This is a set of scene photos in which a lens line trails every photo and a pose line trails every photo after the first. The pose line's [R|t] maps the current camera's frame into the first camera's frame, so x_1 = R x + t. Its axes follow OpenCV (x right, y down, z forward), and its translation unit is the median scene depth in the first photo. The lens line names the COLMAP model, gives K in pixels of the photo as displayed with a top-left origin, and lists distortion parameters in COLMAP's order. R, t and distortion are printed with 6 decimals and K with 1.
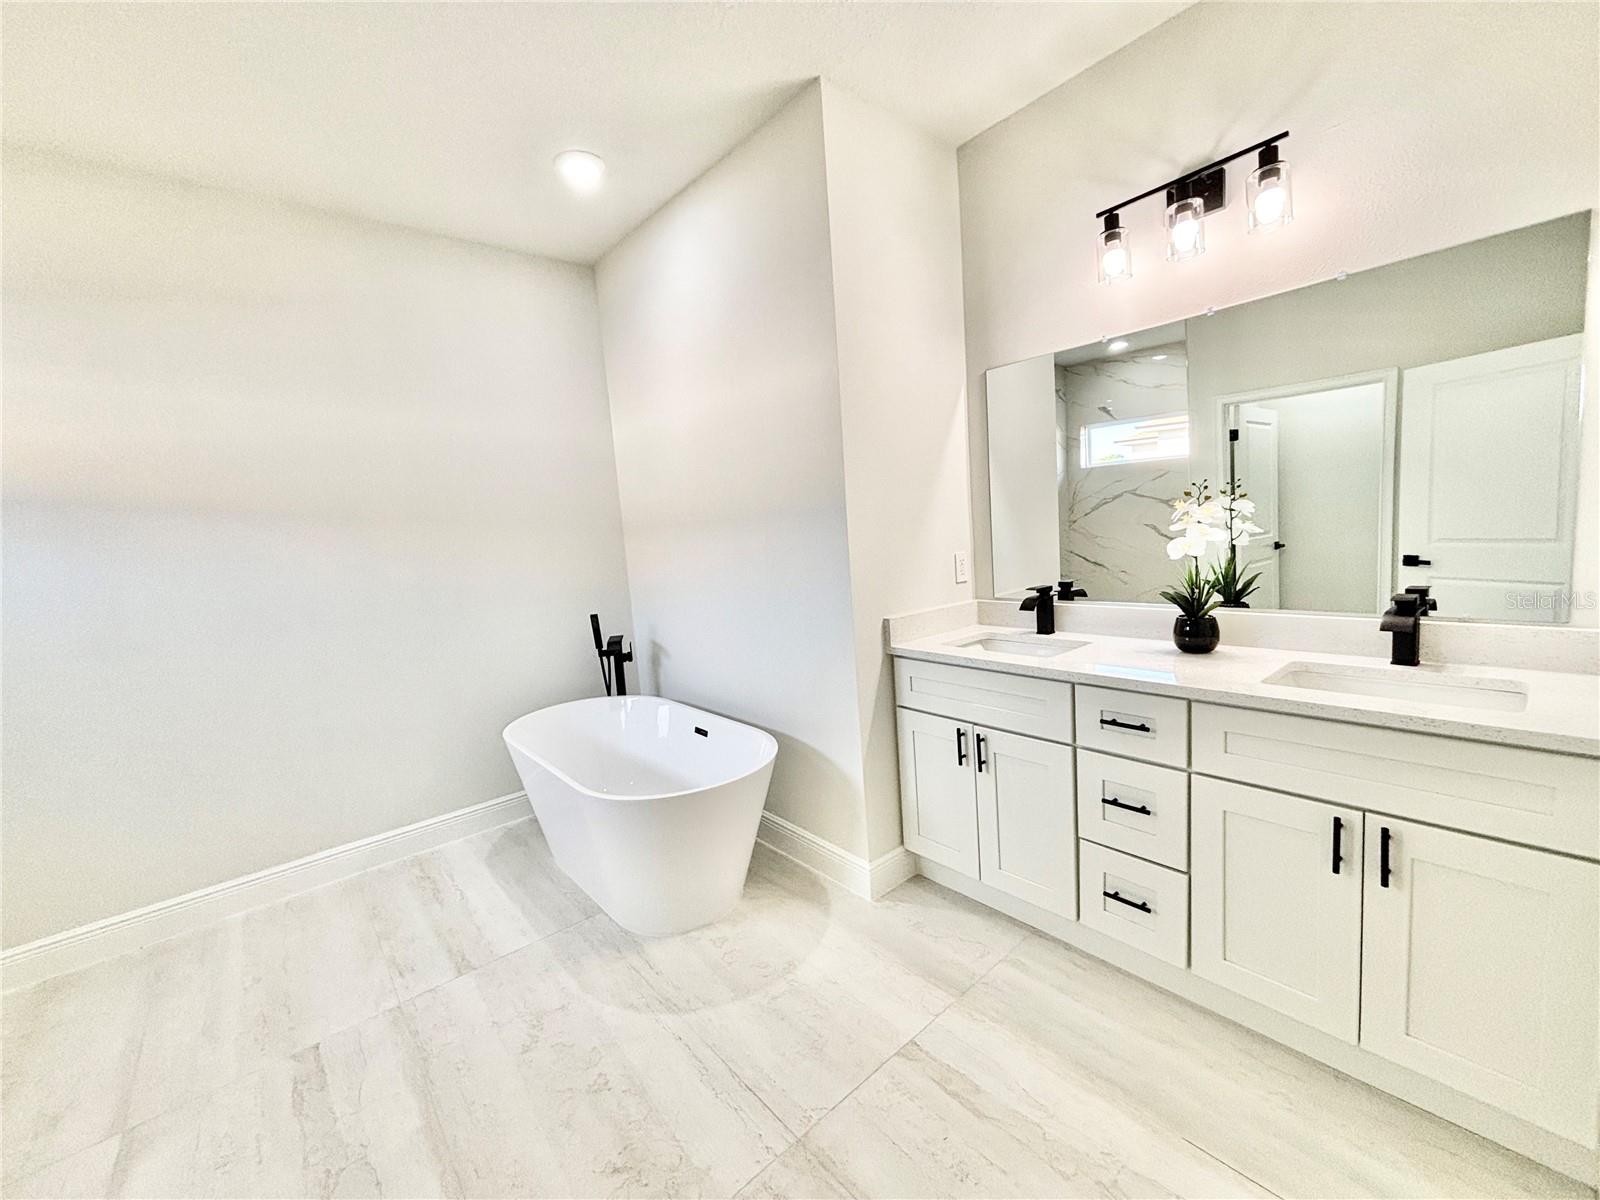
lens RADIAL K [[643.4, 0, 809.6], [0, 643.4, 597.2], [0, 0, 1]] dist [0.001159, -0.001275]
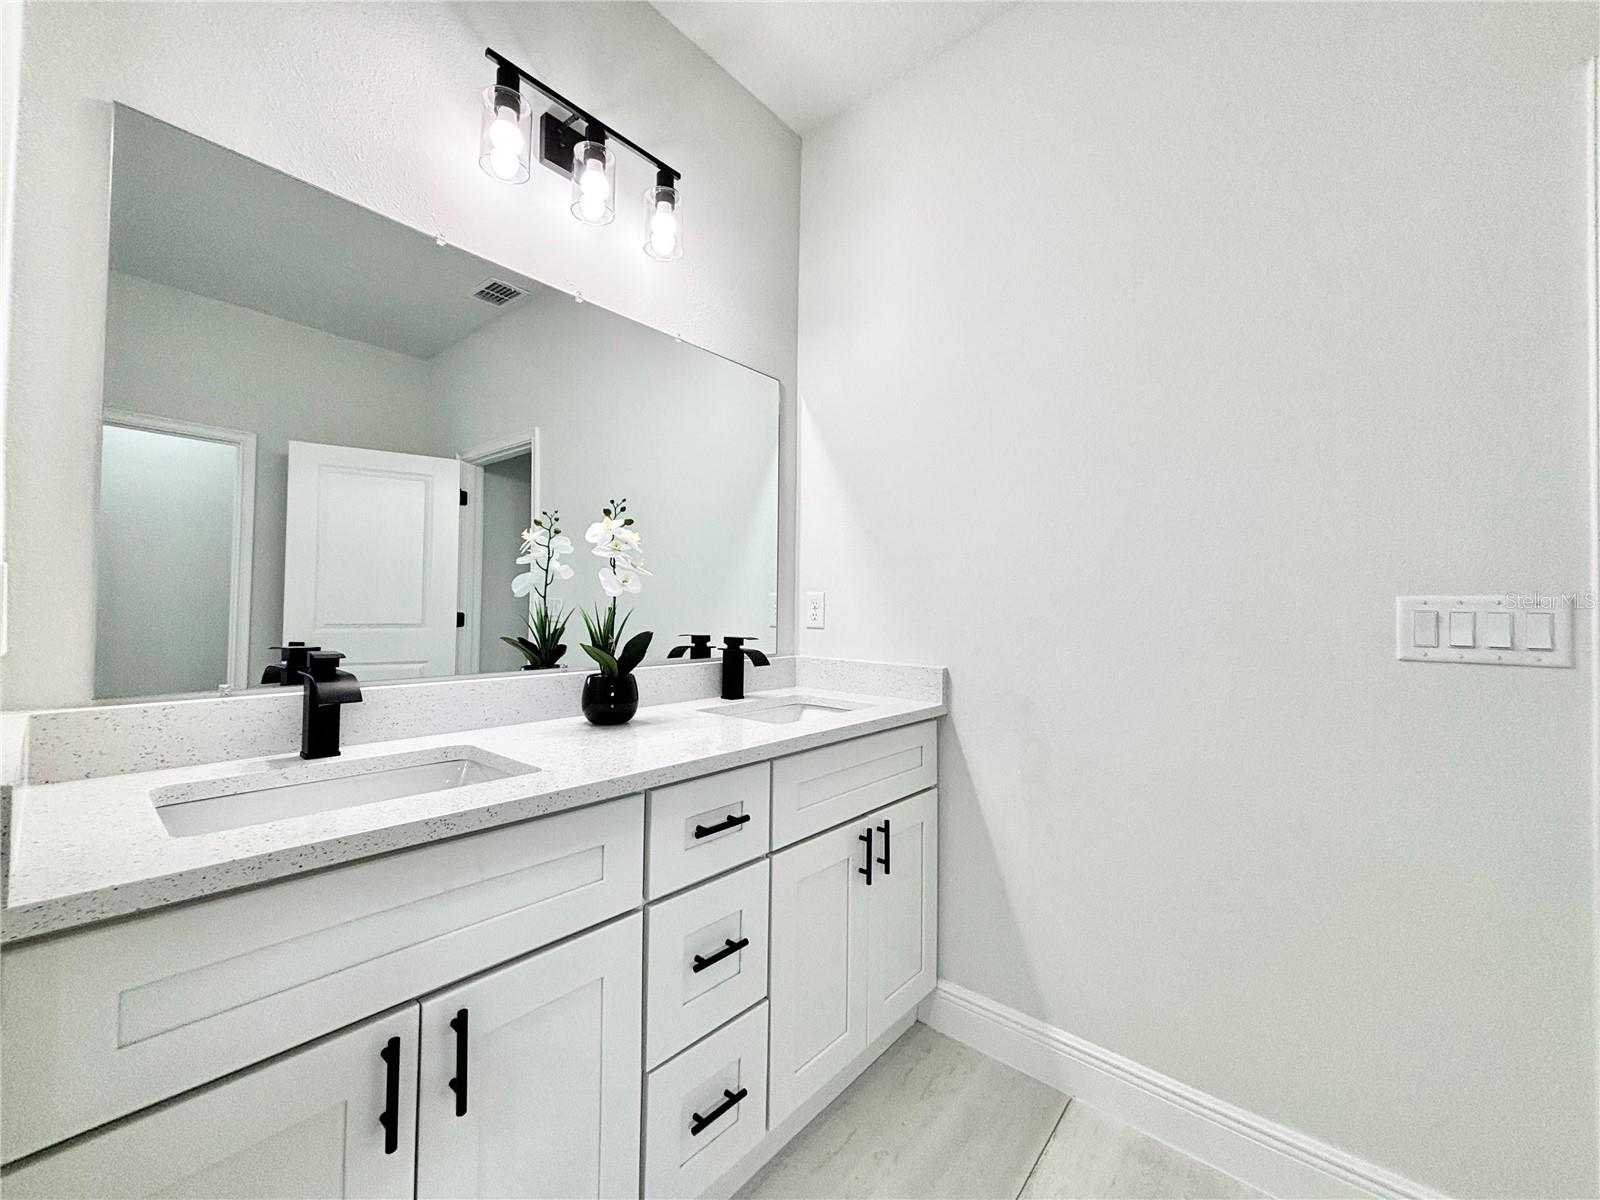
lens RADIAL K [[643.4, 0, 788.5], [0, 643.4, 595.8], [0, 0, 1]] dist [0.001159, -0.001275]
pose [[-0.150074, 0.086202, 0.984910, -0.188183], [0.102918, 0.992142, -0.071153, 0.014303], [-0.983304, 0.090686, -0.157766, 0.940615]]
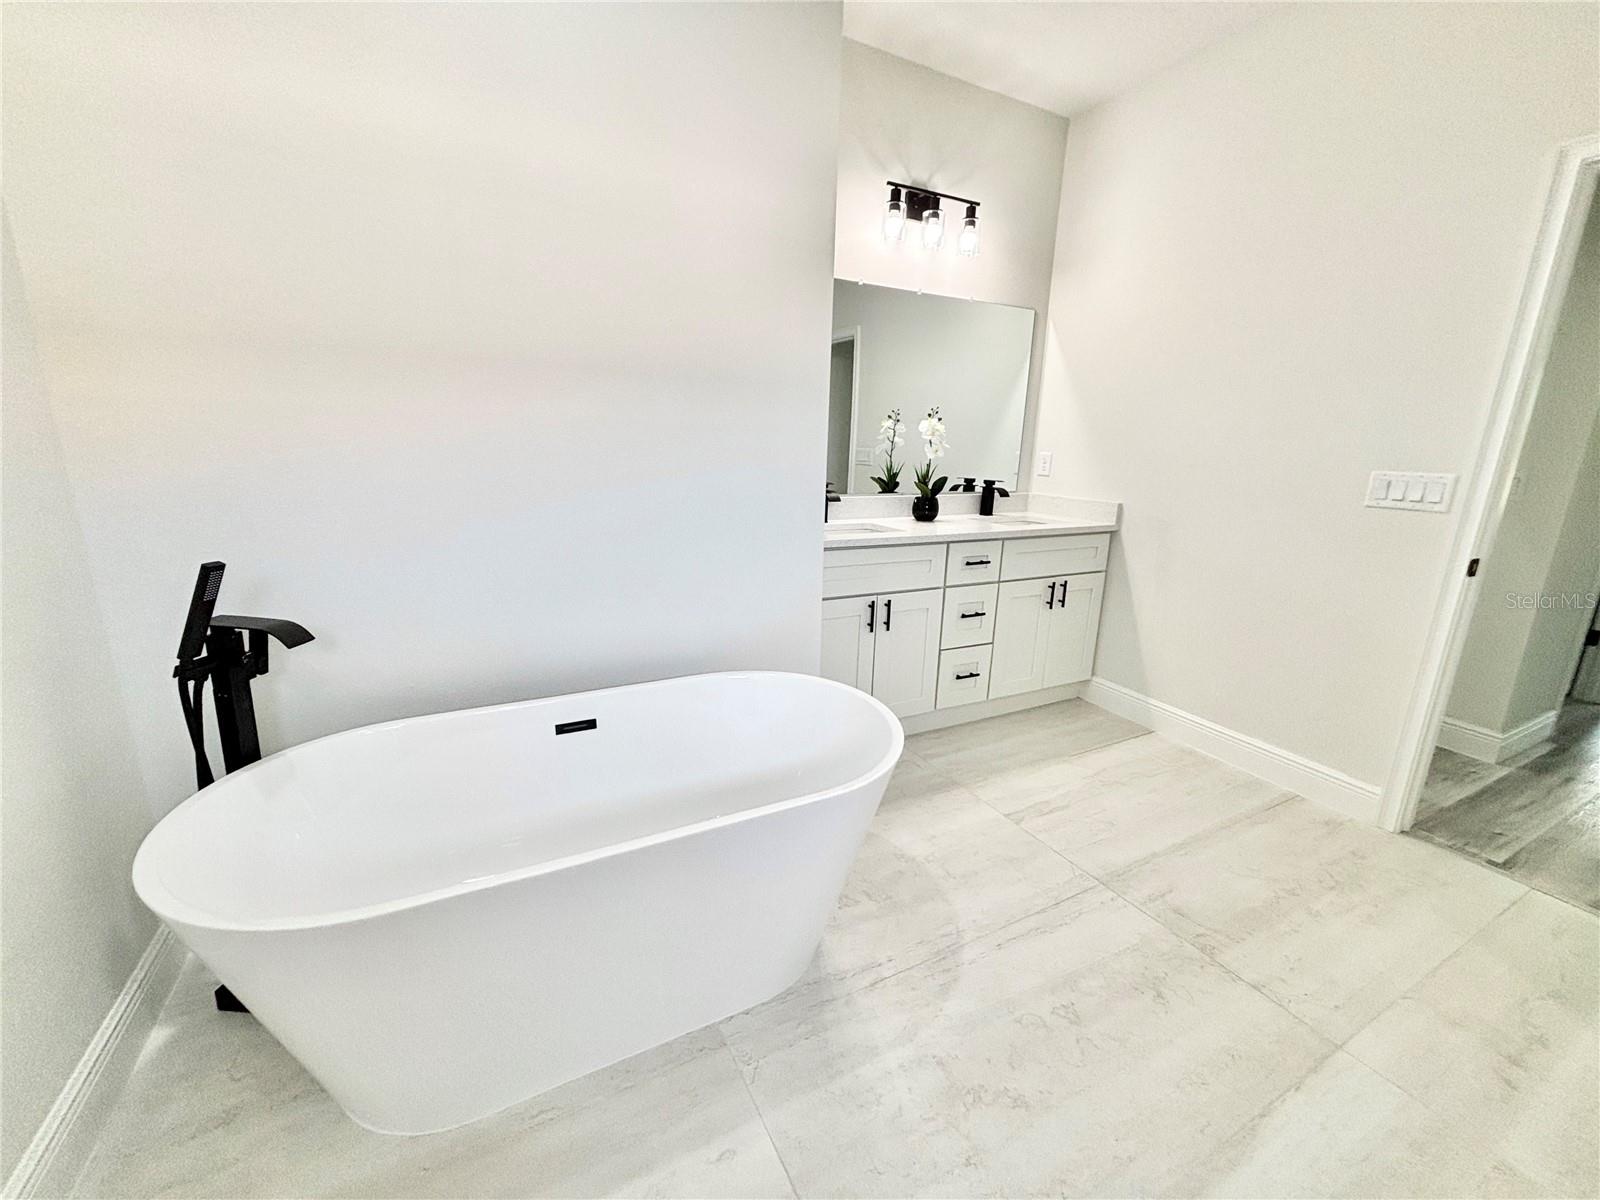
lens RADIAL K [[643.4, 0, 787.5], [0, 643.4, 592.6], [0, 0, 1]] dist [0.001159, -0.001275]
pose [[0.227415, -0.152144, 0.961839, -1.041388], [0.062301, 0.987969, 0.141547, 0.018686], [-0.971803, 0.027734, 0.234157, 1.005873]]
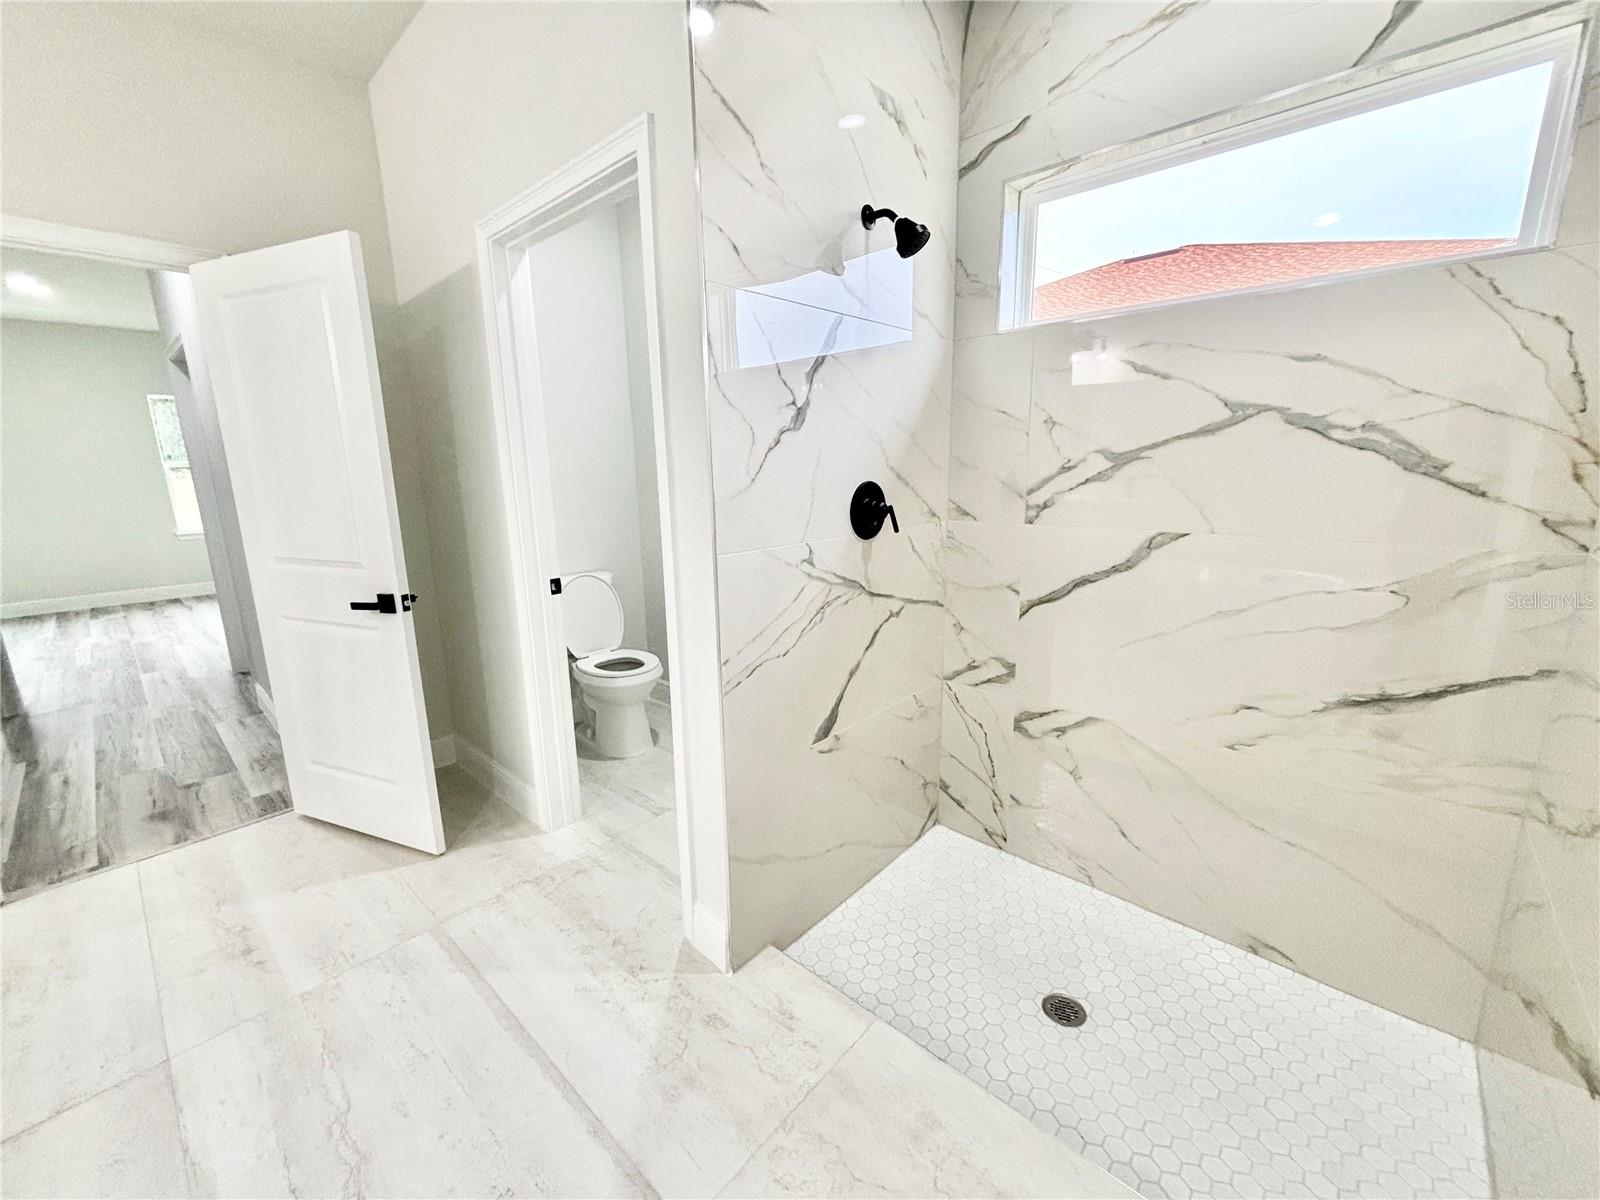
lens RADIAL K [[643.4, 0, 805.1], [0, 643.4, 594.4], [0, 0, 1]] dist [0.001159, -0.001275]
pose [[-0.988731, 0.110078, -0.101454, -1.033276], [0.072577, 0.945221, 0.318261, -0.067397], [0.130930, 0.307312, -0.942559, 1.260326]]
